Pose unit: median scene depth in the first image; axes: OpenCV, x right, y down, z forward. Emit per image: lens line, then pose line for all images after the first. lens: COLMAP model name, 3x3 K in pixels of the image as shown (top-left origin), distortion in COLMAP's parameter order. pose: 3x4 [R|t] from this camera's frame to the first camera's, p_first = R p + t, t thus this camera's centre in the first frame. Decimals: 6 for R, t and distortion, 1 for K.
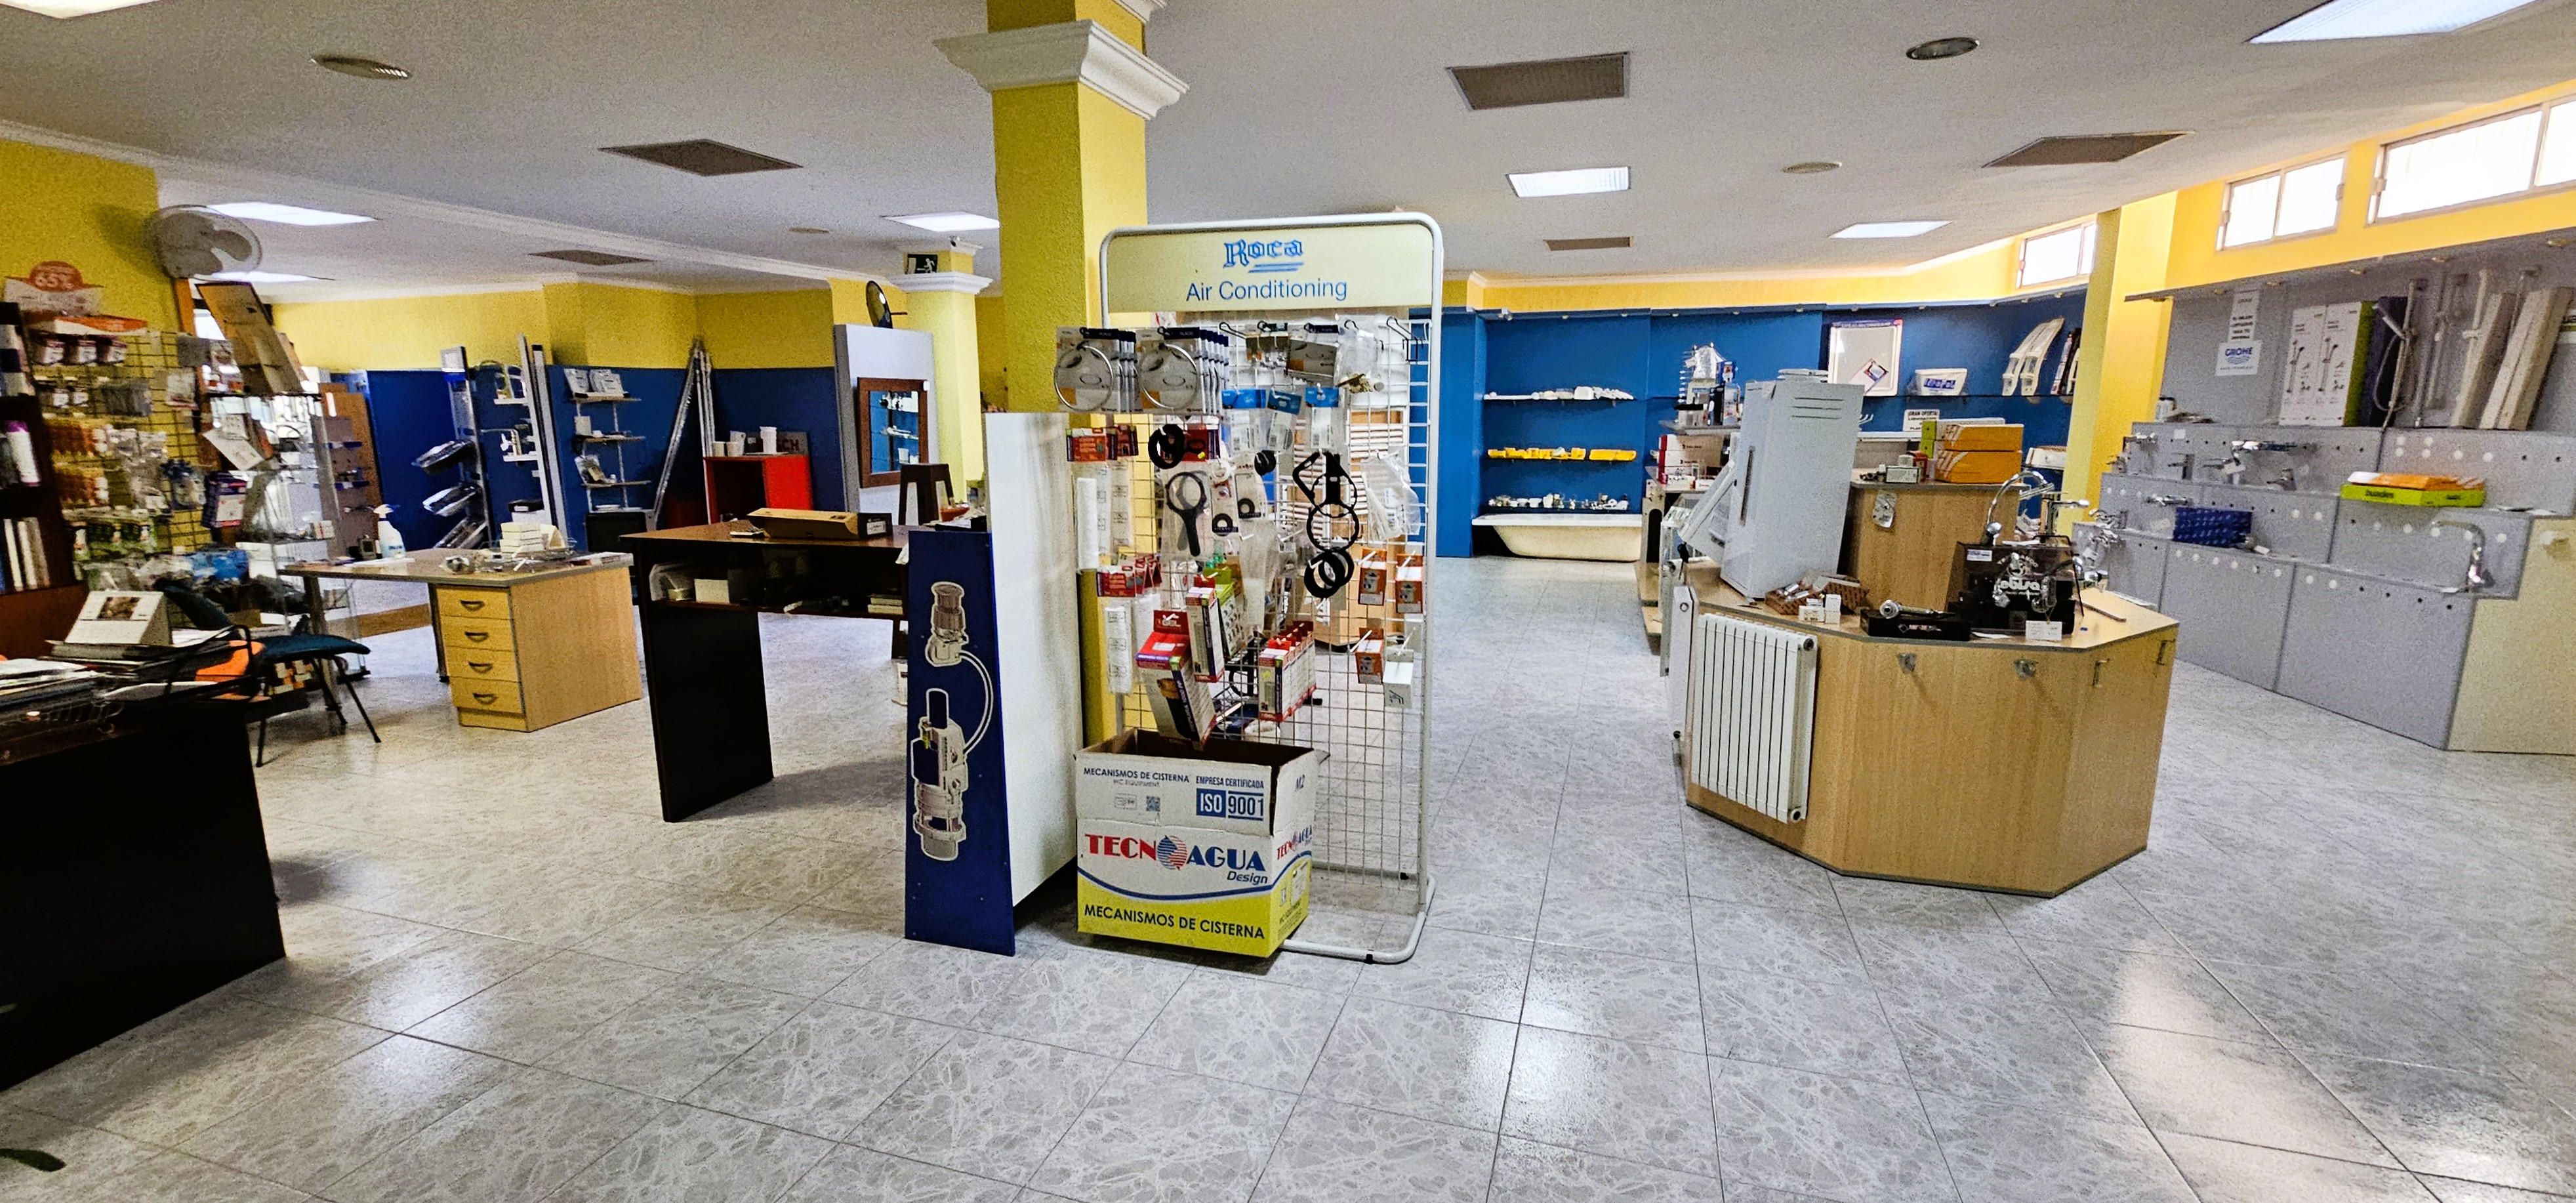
lens RADIAL K [[1054.3, 0, 1285.2], [0, 1054.3, 599.8], [0, 0, 1]] dist [-0.001415, 0.000319]
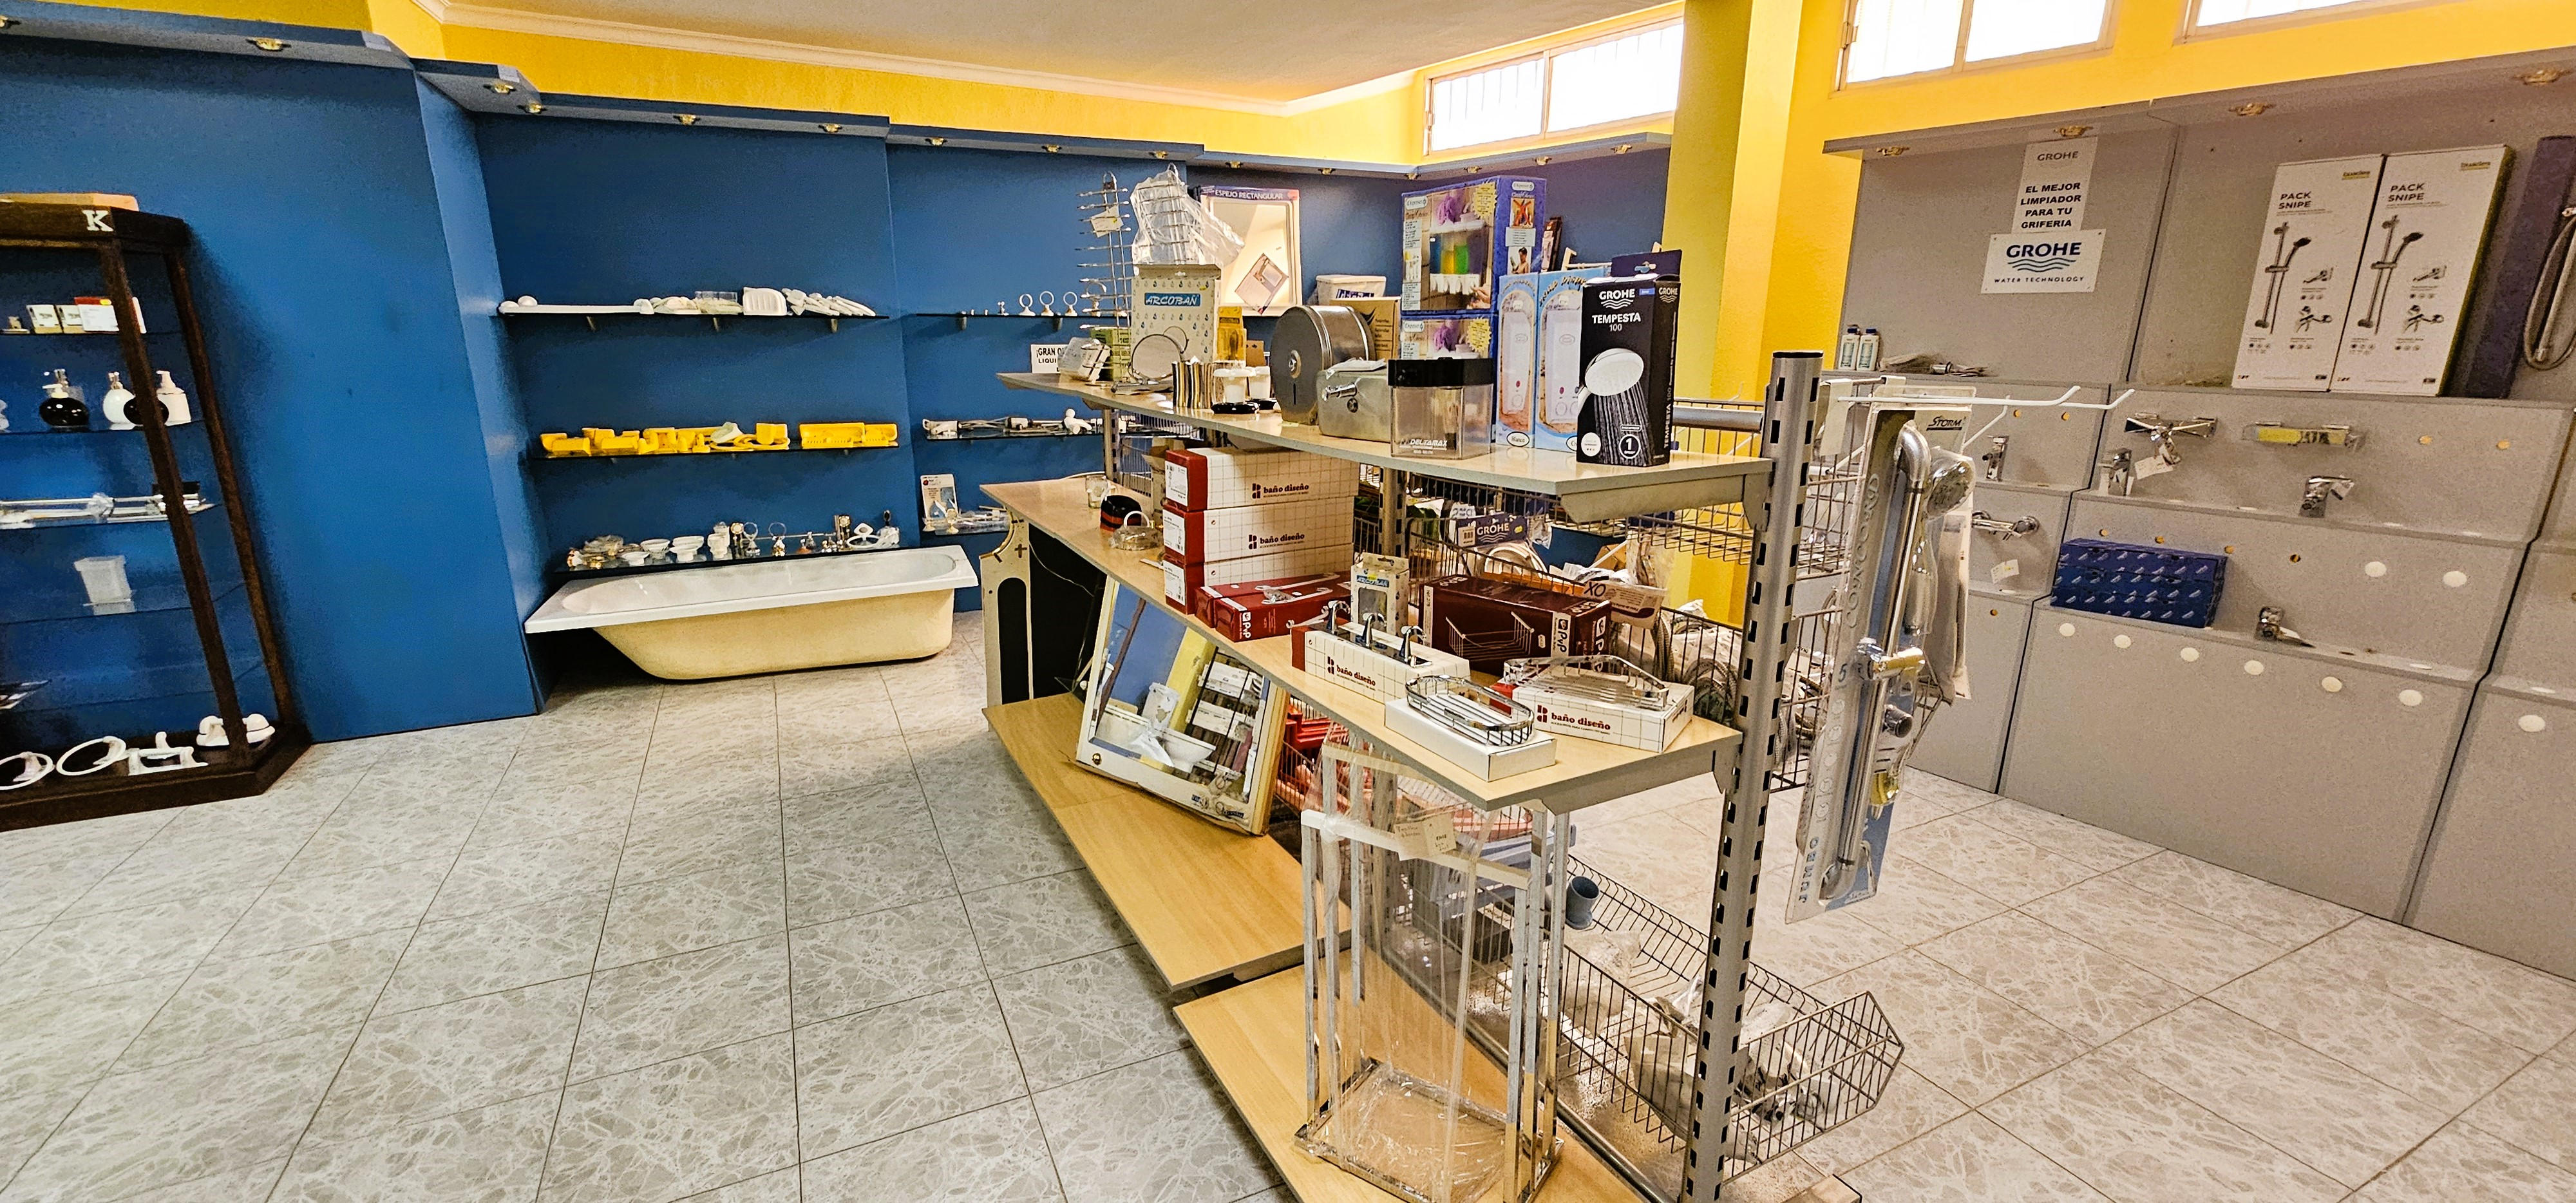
lens RADIAL K [[1054.4, 0, 1276.4], [0, 1054.4, 599.5], [0, 0, 1]] dist [-0.001415, 0.000319]
pose [[0.724273, -0.171539, 0.667834, 0.145629], [0.116532, 0.985079, 0.126646, -0.124774], [-0.679595, -0.013902, 0.733456, 0.632995]]
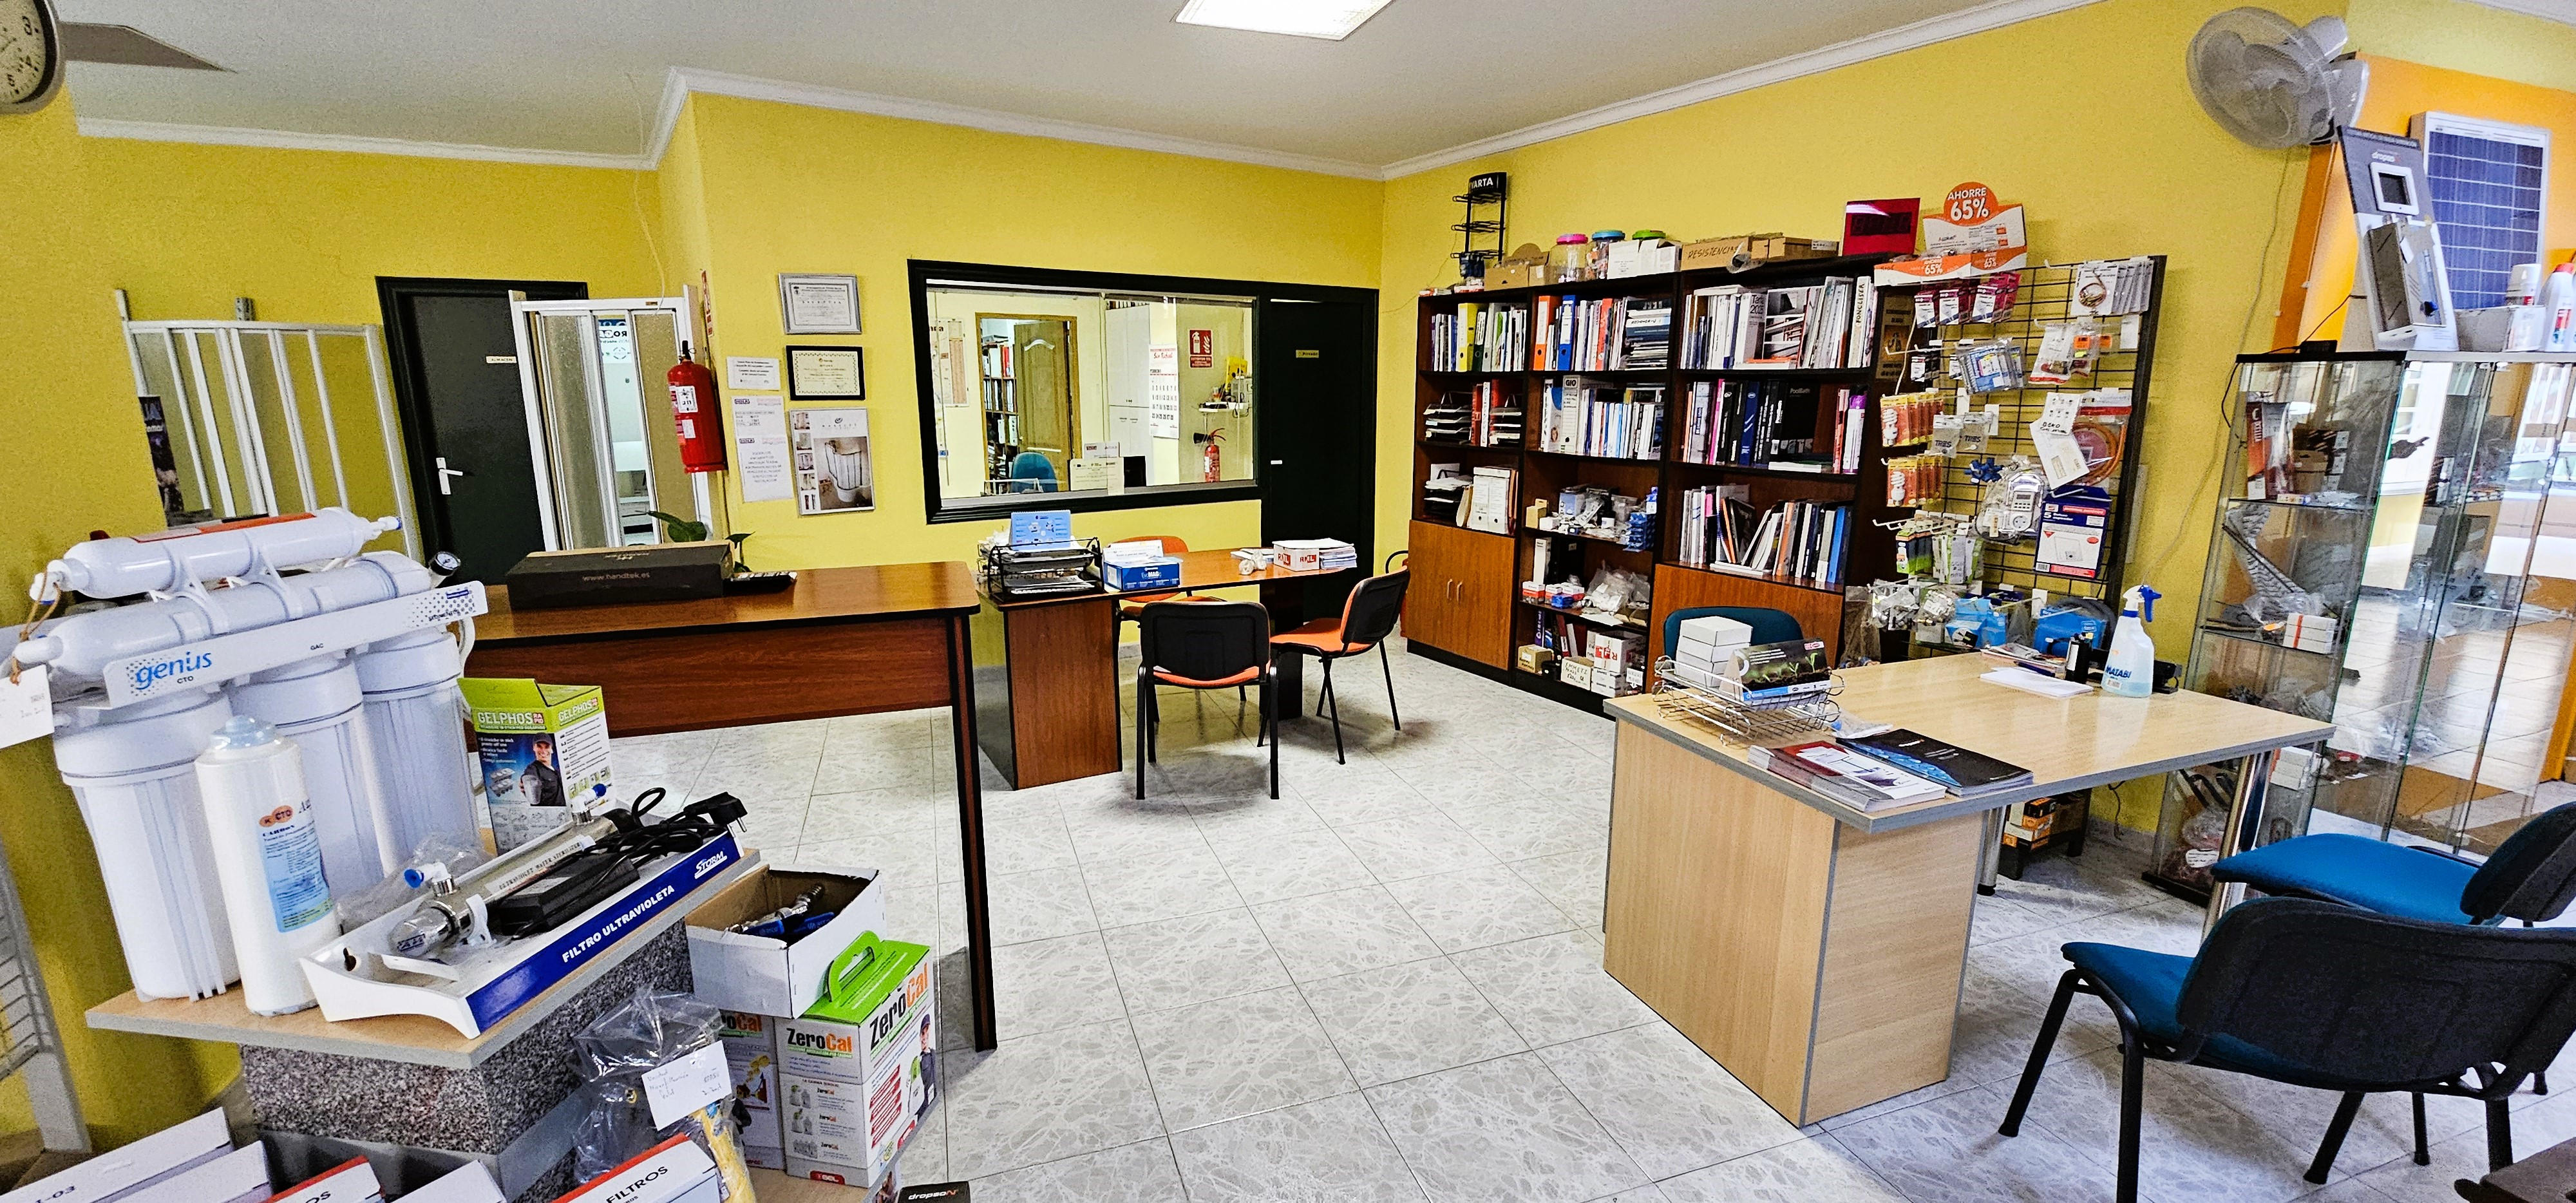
lens RADIAL K [[1054.4, 0, 1289.6], [0, 1054.4, 602.4], [0, 0, 1]] dist [-0.001415, 0.000319]
pose [[-0.803442, 0.132100, -0.580543, -0.159944], [-0.103675, 0.929137, 0.354903, -0.134379], [0.586287, 0.345332, -0.732812, 0.705587]]
